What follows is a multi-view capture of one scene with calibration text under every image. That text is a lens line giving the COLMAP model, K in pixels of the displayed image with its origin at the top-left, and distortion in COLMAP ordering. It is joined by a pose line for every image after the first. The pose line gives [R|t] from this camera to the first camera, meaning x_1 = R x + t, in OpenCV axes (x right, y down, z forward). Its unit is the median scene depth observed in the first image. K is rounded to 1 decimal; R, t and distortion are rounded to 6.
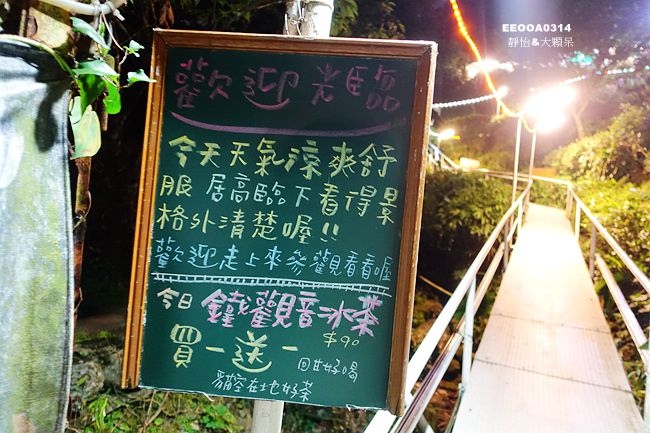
lens RADIAL K [[443.3, 0, 325.0], [0, 443.3, 216.5], [0, 0, 1]] dist [-0.003590, 0.001887]
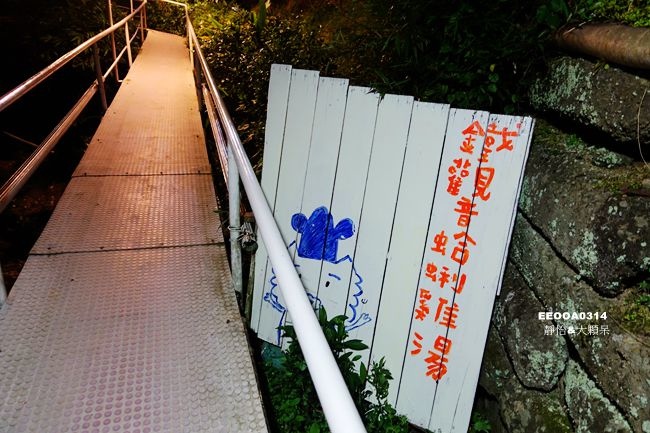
lens RADIAL K [[443.3, 0, 325.0], [0, 443.3, 216.5], [0, 0, 1]] dist [-0.003590, 0.001887]
pose [[0.729638, -0.259518, 0.632676, 0.153744], [0.018501, 0.932343, 0.361102, 0.016847], [-0.683583, -0.251769, 0.685074, 0.142231]]
